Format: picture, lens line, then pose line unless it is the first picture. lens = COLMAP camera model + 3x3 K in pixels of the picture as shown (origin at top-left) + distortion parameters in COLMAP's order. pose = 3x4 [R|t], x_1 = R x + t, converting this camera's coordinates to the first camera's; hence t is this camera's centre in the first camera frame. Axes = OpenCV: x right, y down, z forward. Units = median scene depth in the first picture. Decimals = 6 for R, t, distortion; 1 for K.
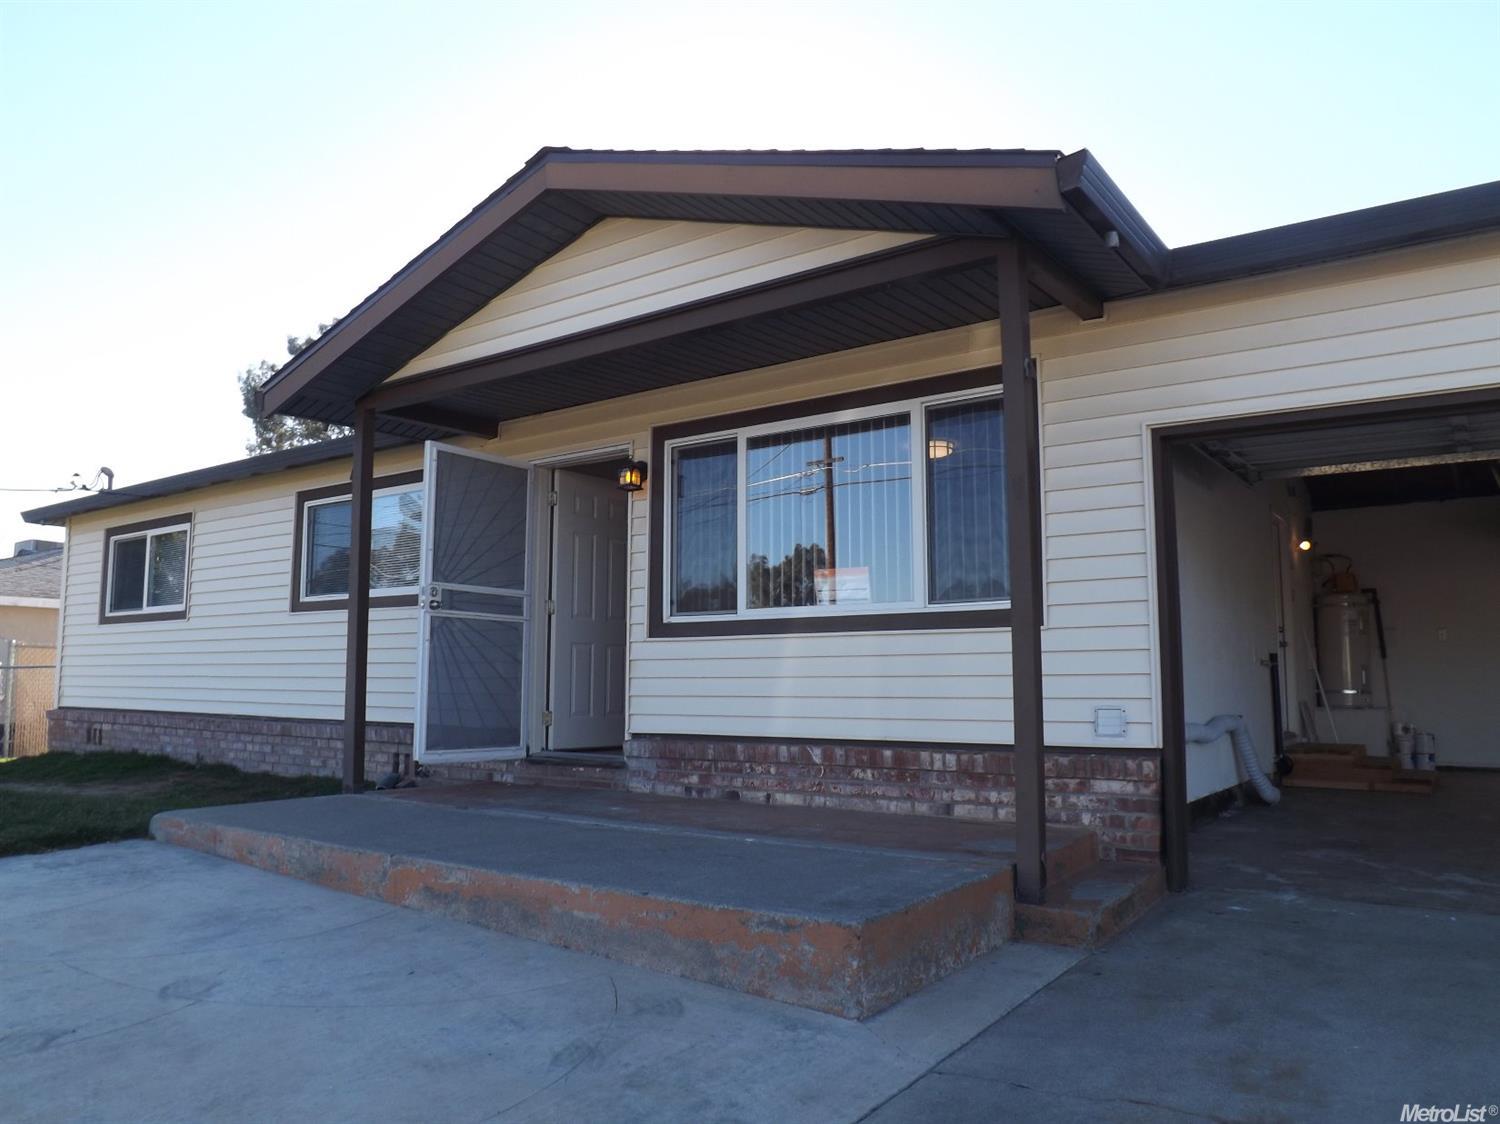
lens RADIAL K [[1081.7, 0, 740.6], [0, 1081.7, 565.4], [0, 0, 1]] dist [-0.059352, 0.010259]
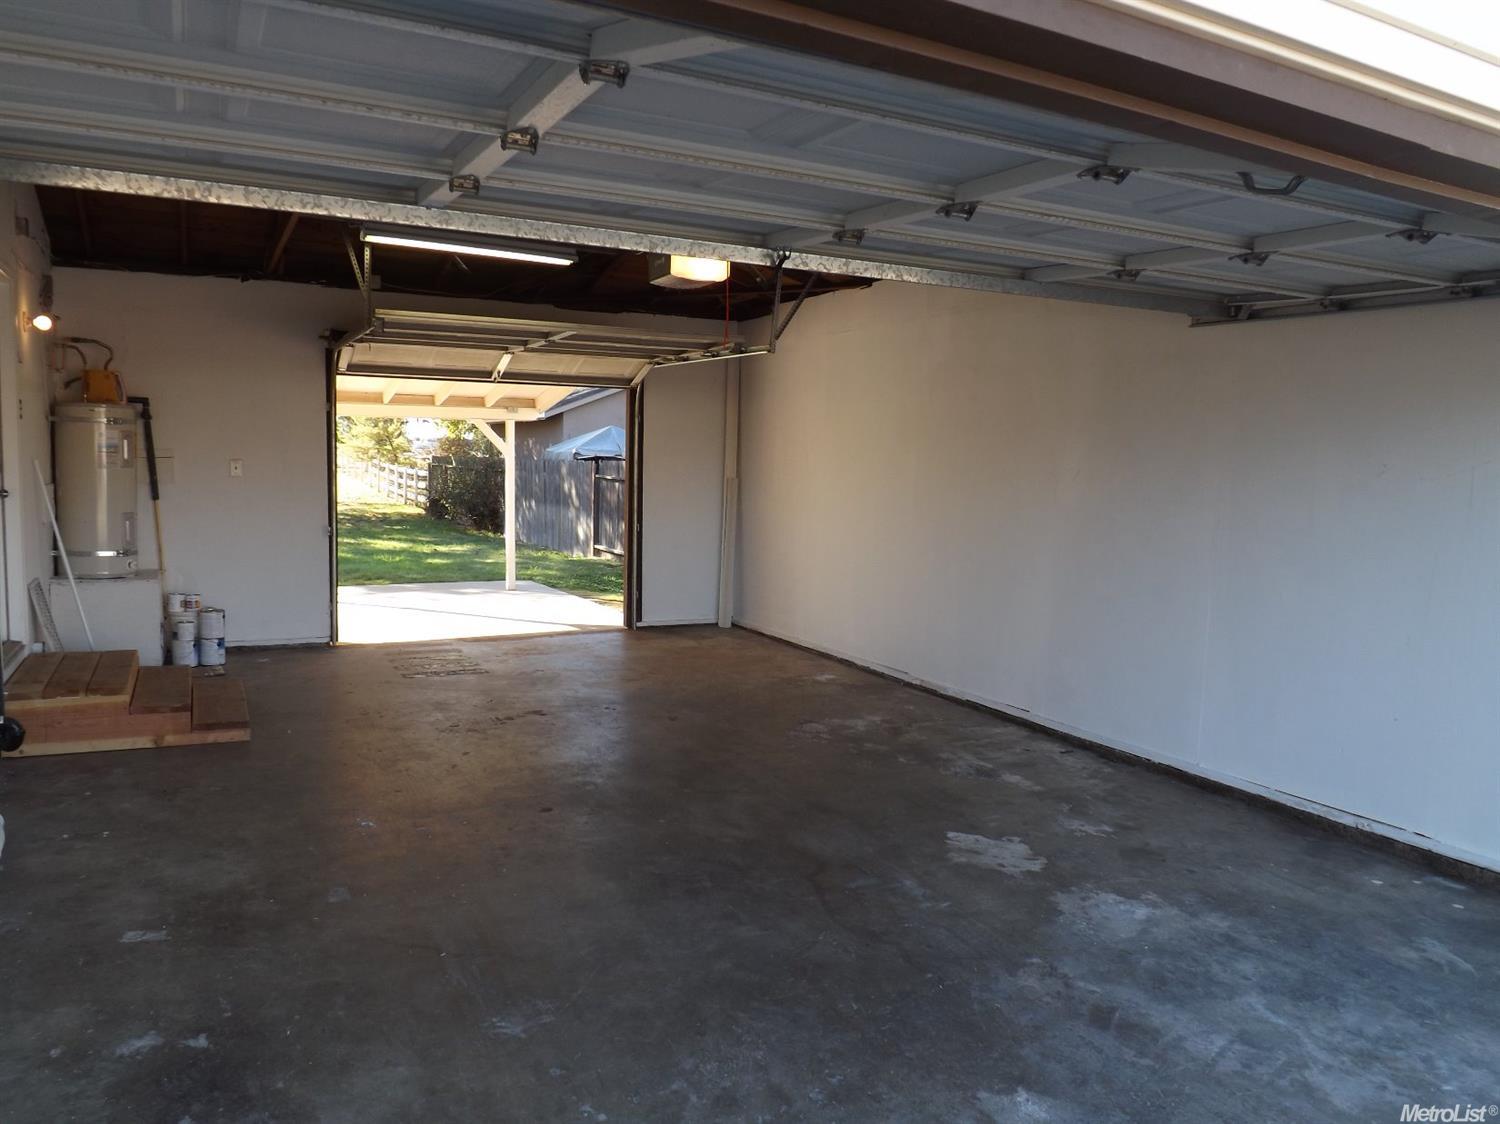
lens RADIAL K [[1081.7, 0, 740.6], [0, 1081.7, 565.4], [0, 0, 1]] dist [-0.059352, 0.010259]
pose [[0.463334, -0.079479, 0.882613, 0.357738], [-0.118158, 0.981537, 0.150414, -0.040174], [-0.878271, -0.173980, 0.445388, 0.735428]]
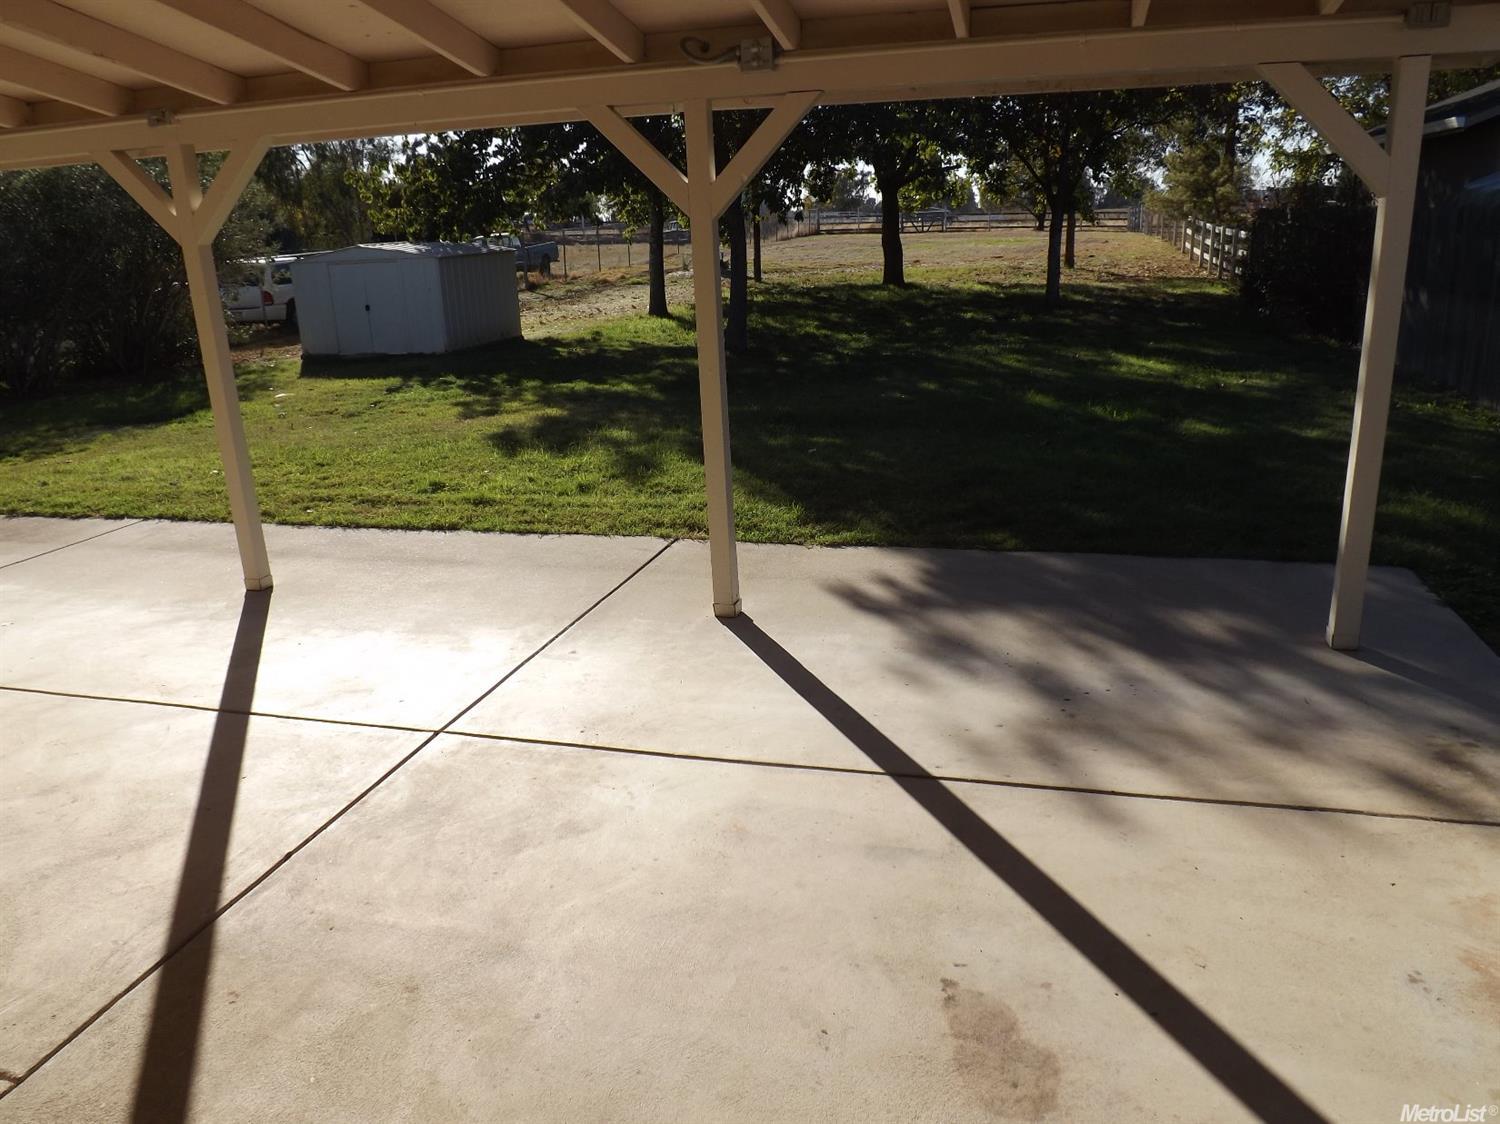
lens RADIAL K [[1081.7, 0, 740.6], [0, 1081.7, 565.4], [0, 0, 1]] dist [-0.059352, 0.010259]
pose [[0.935991, -0.146713, 0.319994, 1.635521], [0.006377, 0.915930, 0.401288, 0.084453], [-0.351966, -0.373562, 0.858237, 1.811241]]
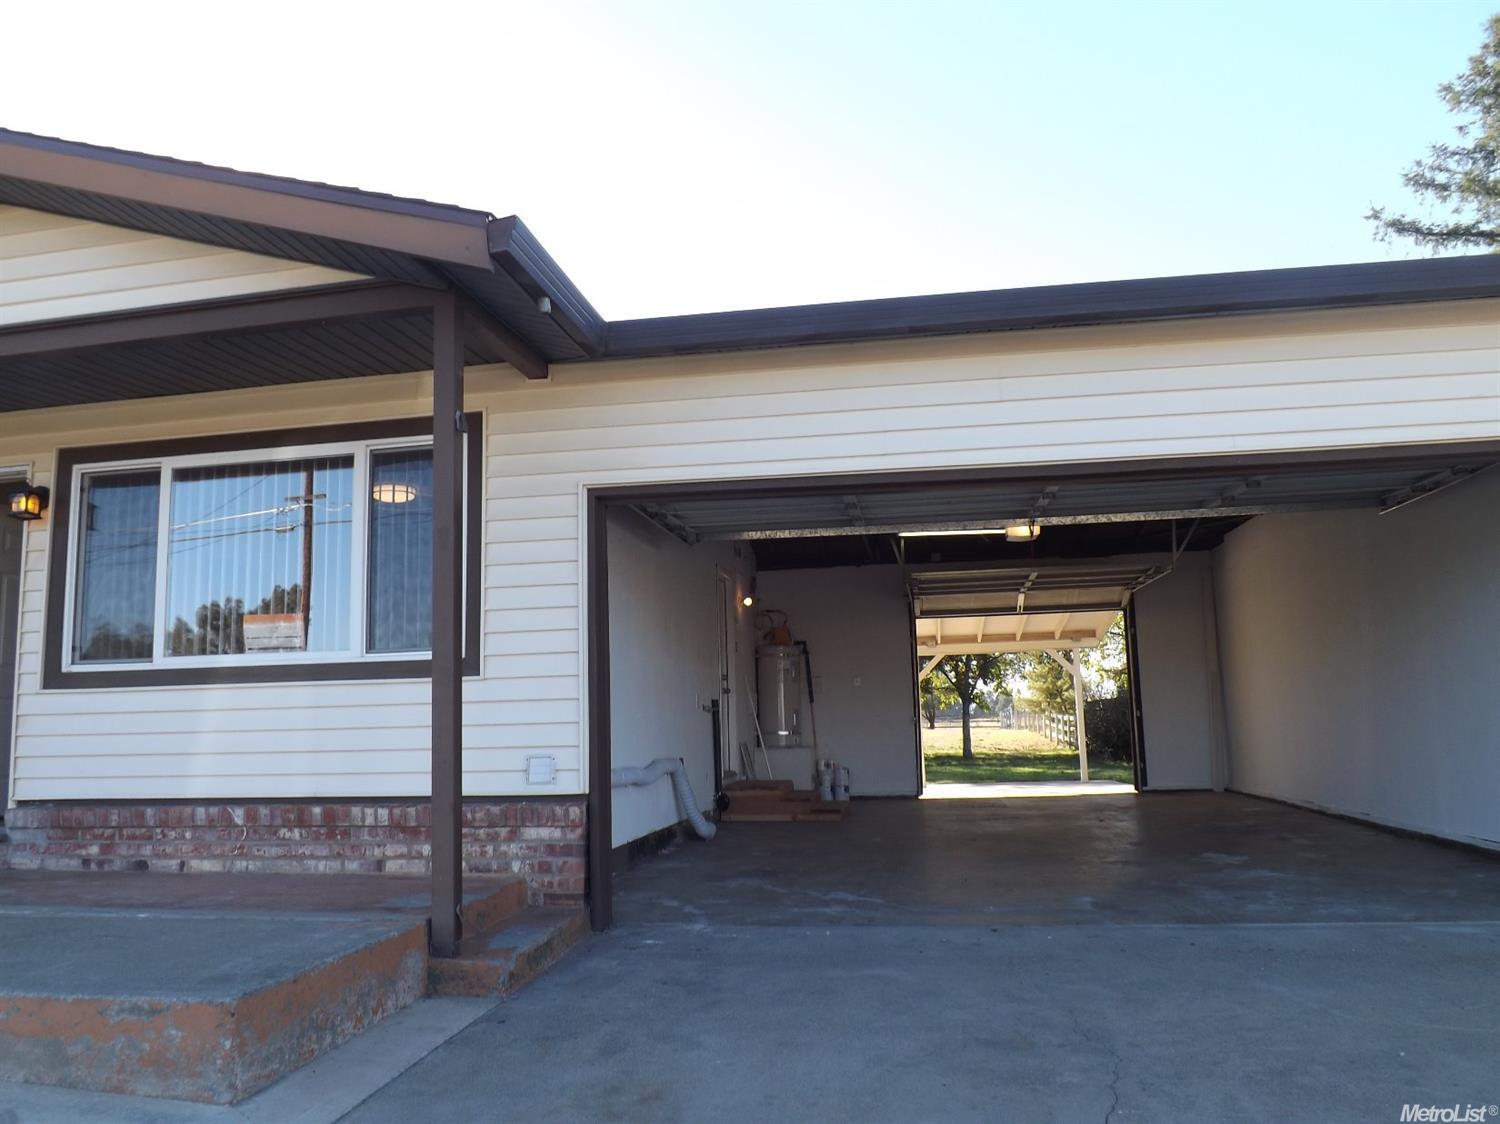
lens RADIAL K [[1083.0, 0, 735.0], [0, 1083.0, 578.7], [0, 0, 1]] dist [-0.052781, 0.007232]
pose [[0.898782, 0.034621, 0.437027, 0.049373], [-0.021256, 0.999146, -0.035438, -0.004182], [-0.437880, 0.022561, 0.898750, -0.014860]]
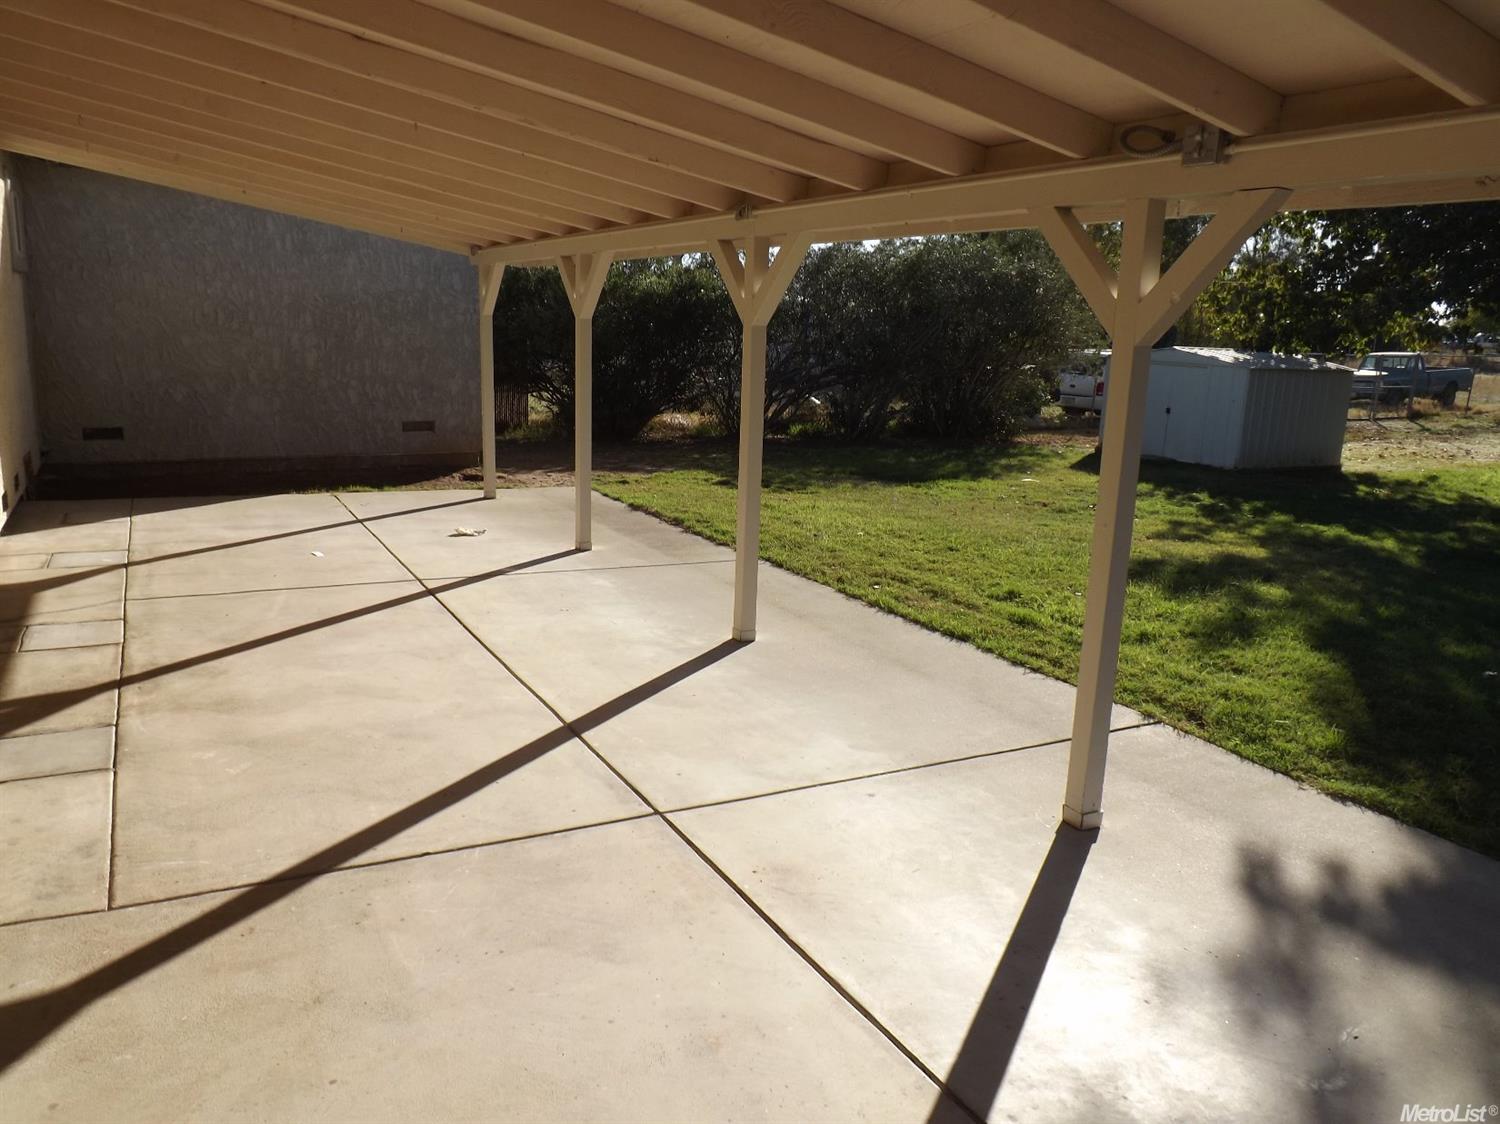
lens RADIAL K [[1083.0, 0, 735.0], [0, 1083.0, 578.7], [0, 0, 1]] dist [-0.052781, 0.007232]
pose [[0.899239, 0.127288, -0.418530, 1.957496], [0.016770, 0.945998, 0.323738, 0.089156], [0.437136, -0.298137, 0.848544, 1.900397]]
